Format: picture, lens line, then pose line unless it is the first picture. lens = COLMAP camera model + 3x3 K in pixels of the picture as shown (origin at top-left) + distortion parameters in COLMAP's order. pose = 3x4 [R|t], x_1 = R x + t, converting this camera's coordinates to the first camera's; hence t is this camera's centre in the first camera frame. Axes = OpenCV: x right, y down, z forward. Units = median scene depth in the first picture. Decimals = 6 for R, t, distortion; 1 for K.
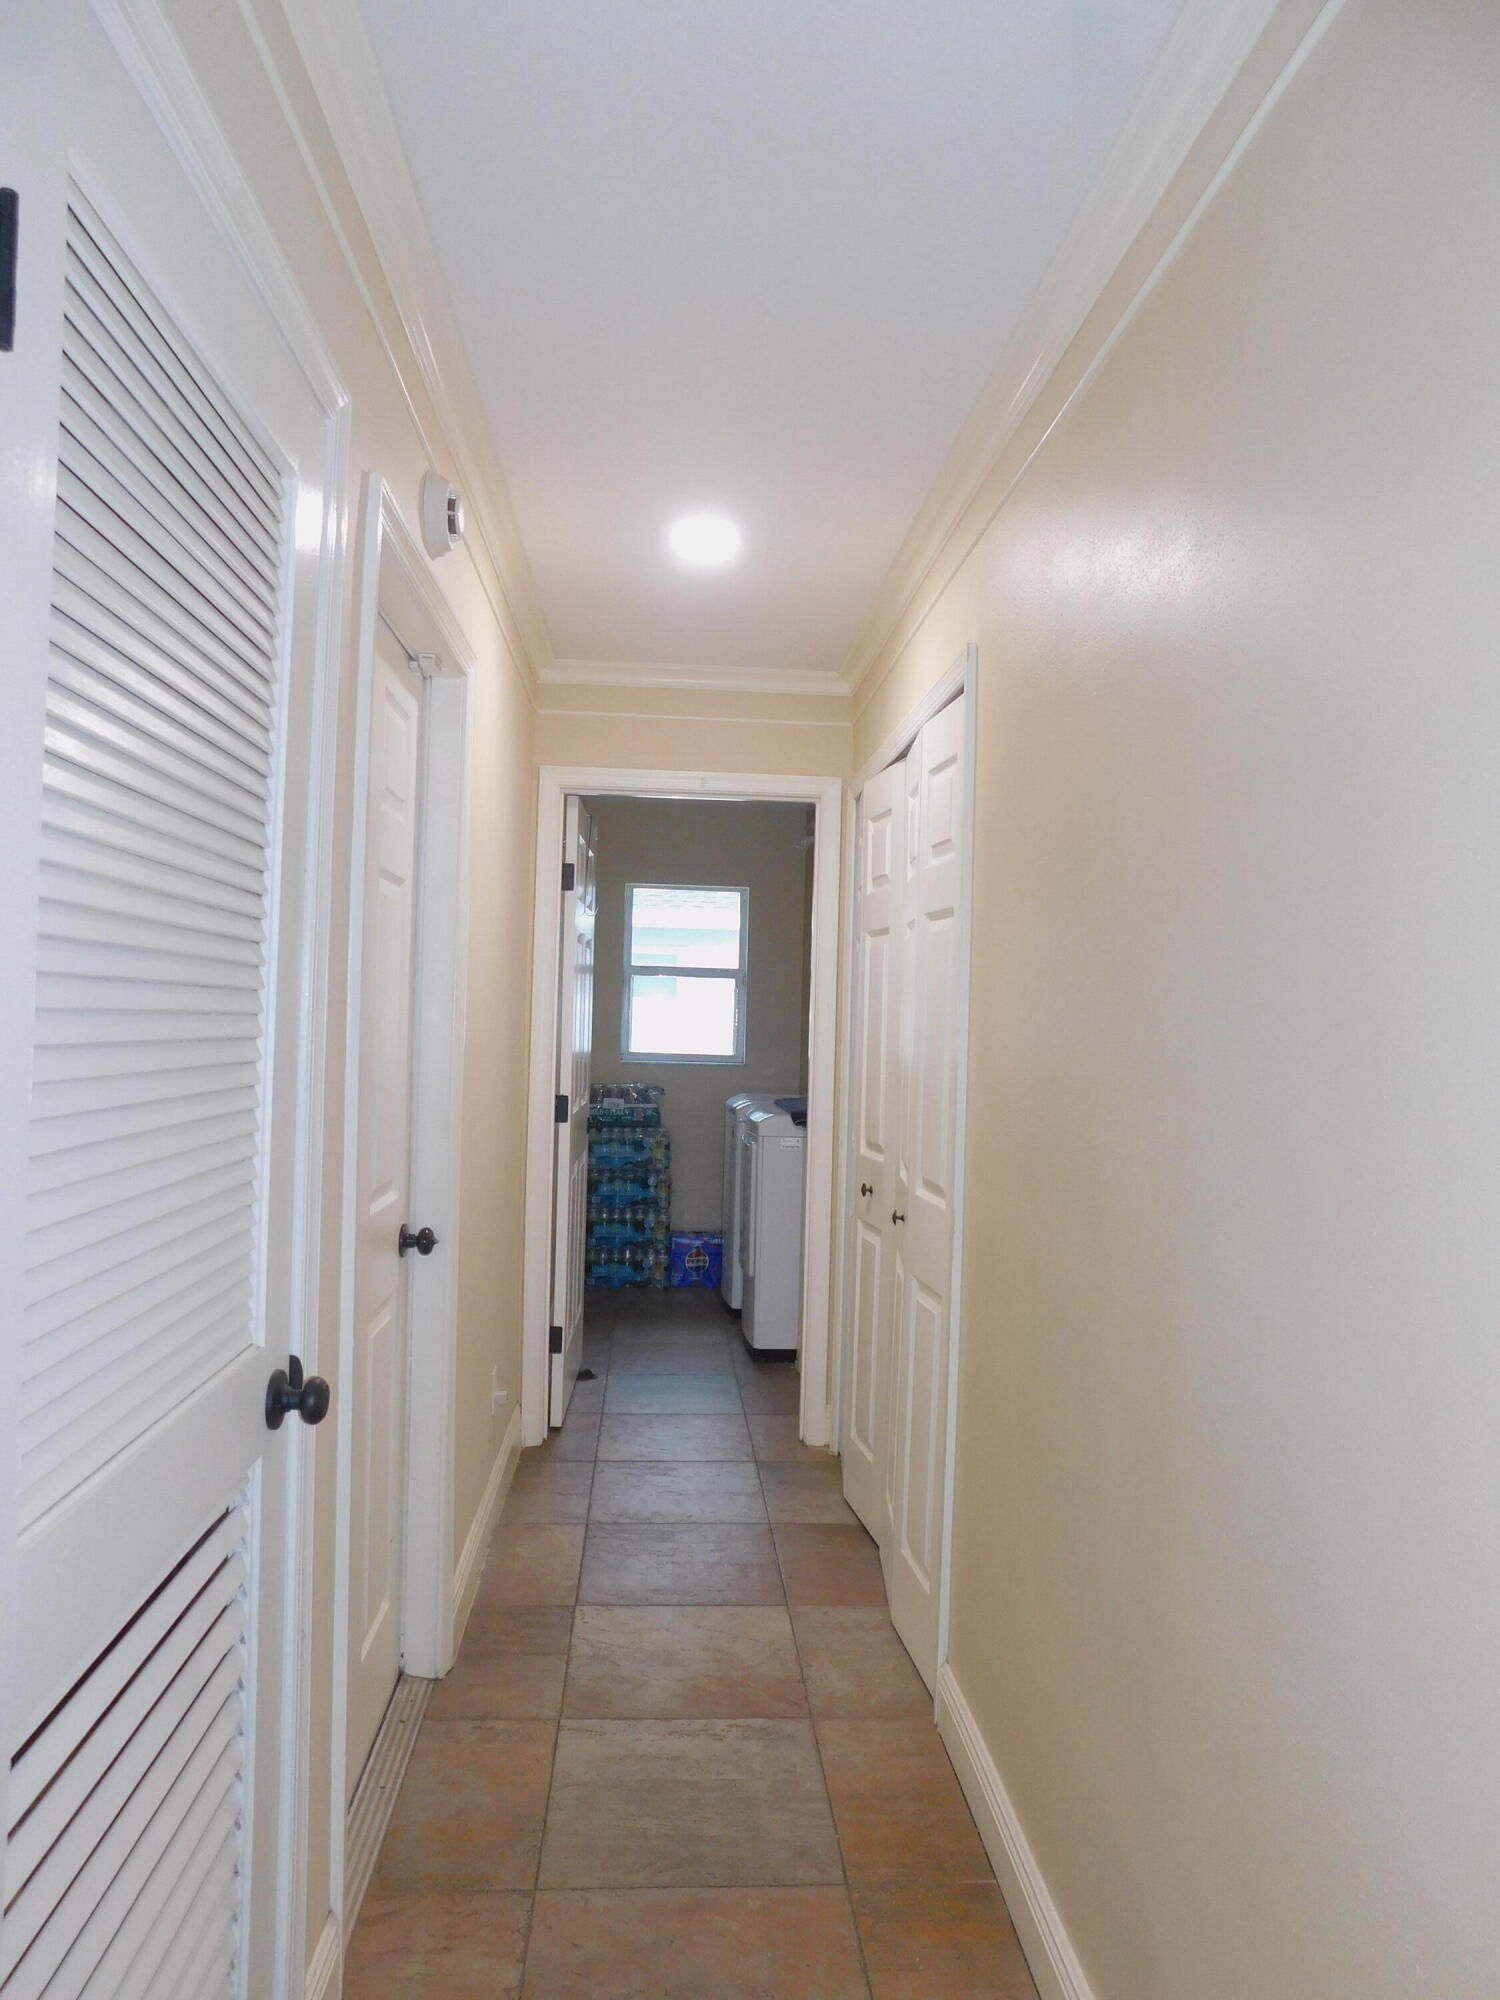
lens RADIAL K [[1316.0, 0, 757.2], [0, 1316.0, 1004.7], [0, 0, 1]] dist [-0.075274, 0.058754]
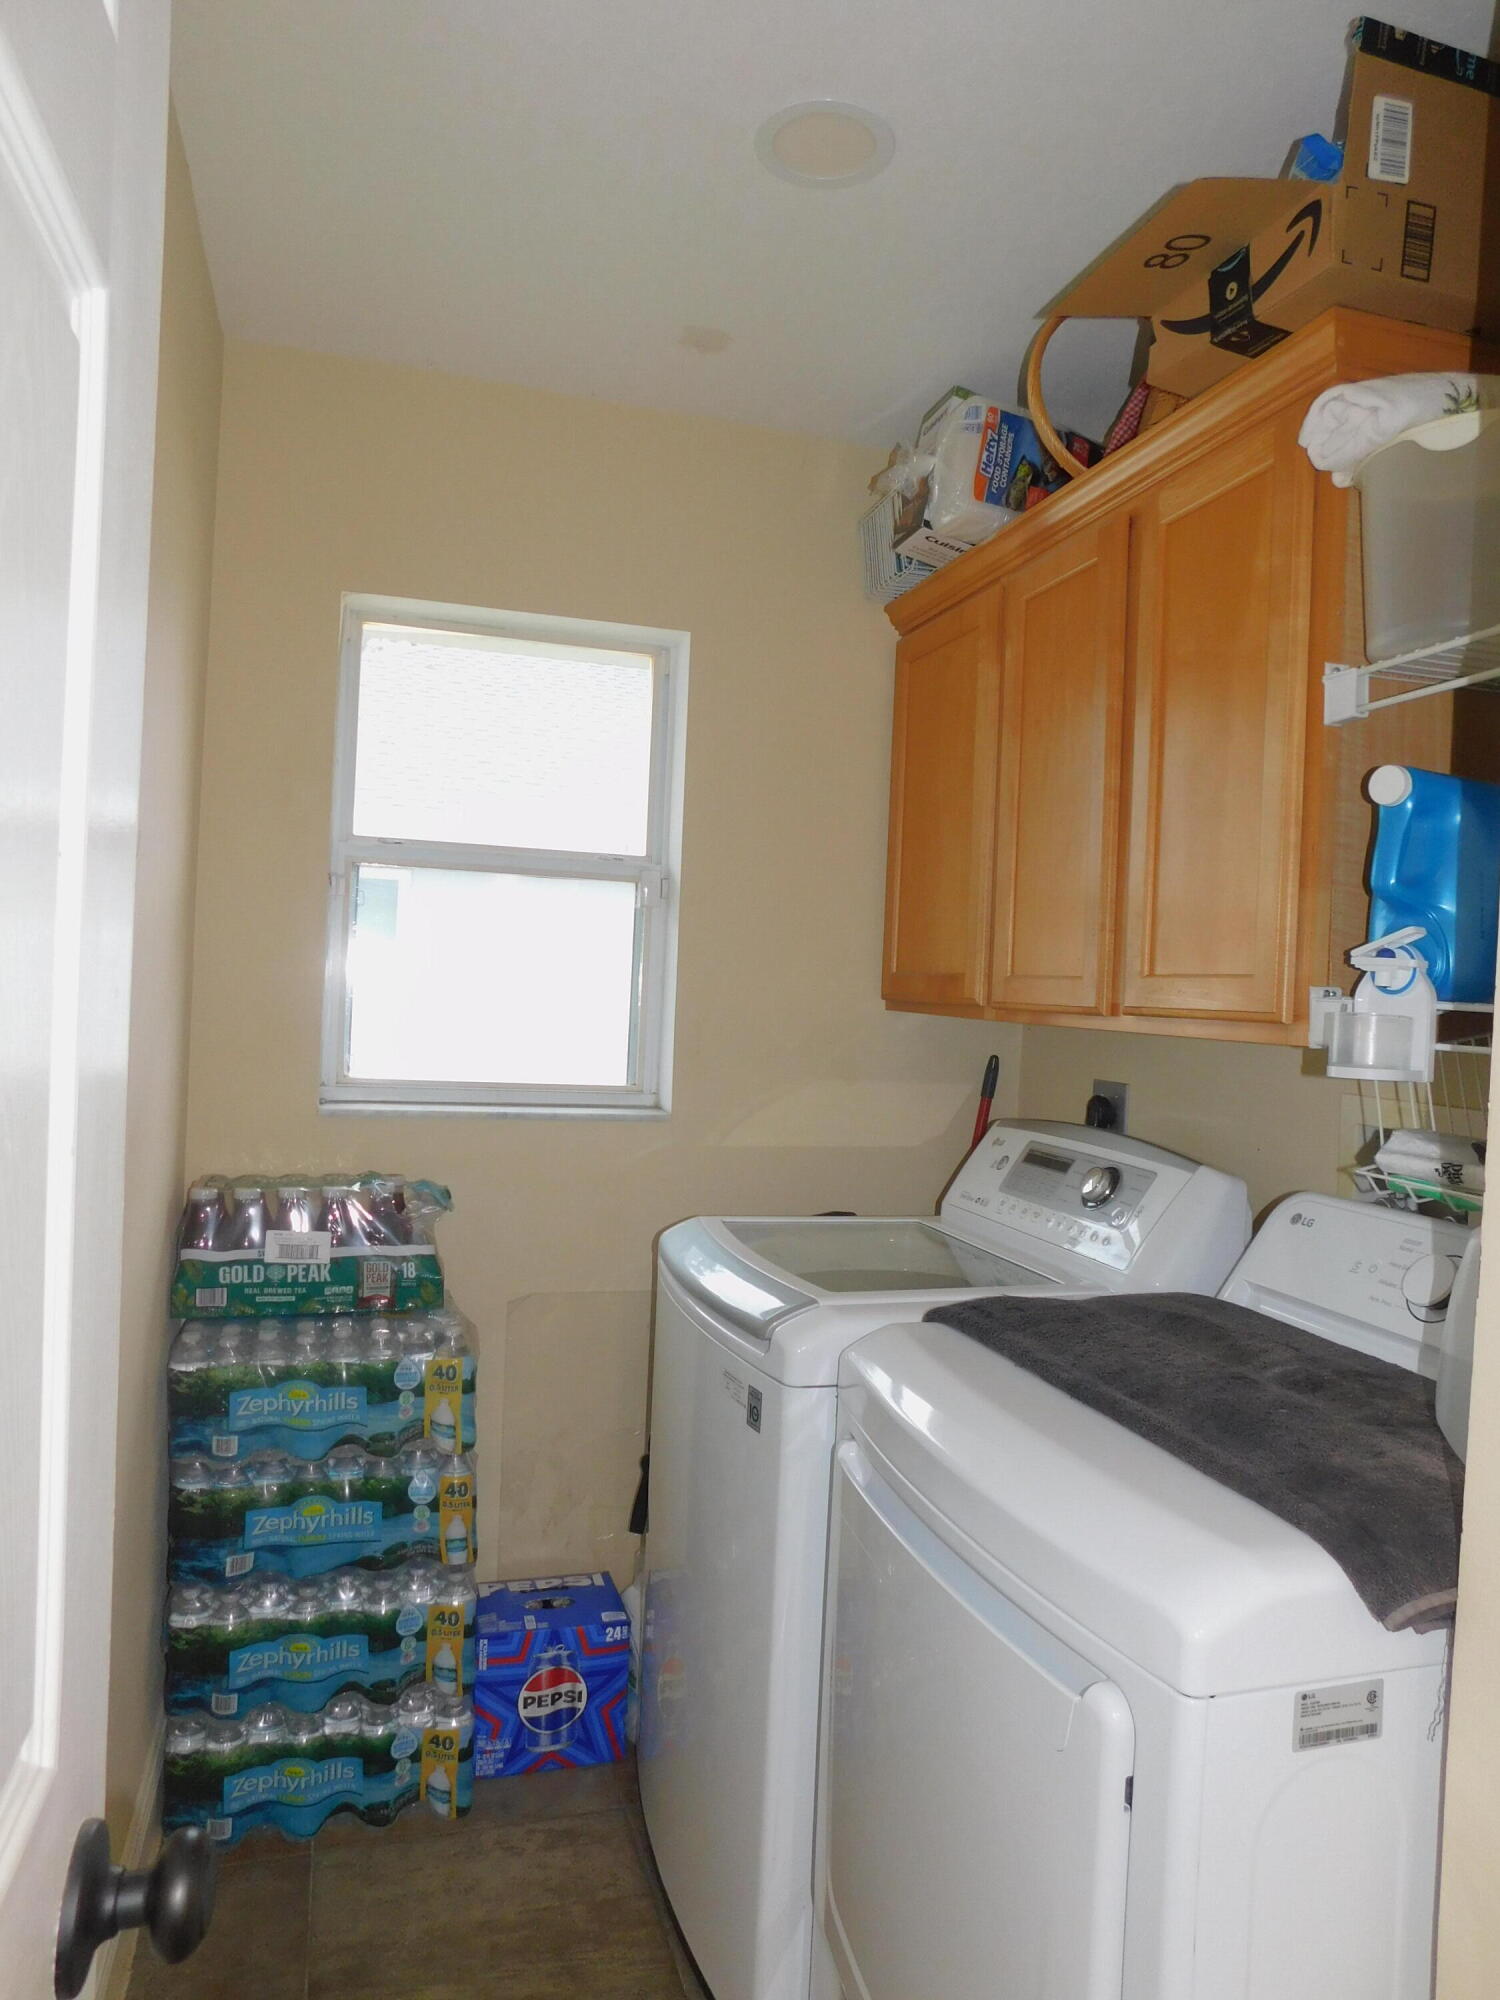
lens RADIAL K [[1316.0, 0, 757.2], [0, 1316.0, 1004.7], [0, 0, 1]] dist [-0.075274, 0.058754]
pose [[0.974322, 0.010916, 0.224896, -0.072277], [-0.017213, 0.999512, 0.026057, 0.004535], [-0.224502, -0.029259, 0.974034, 0.668713]]
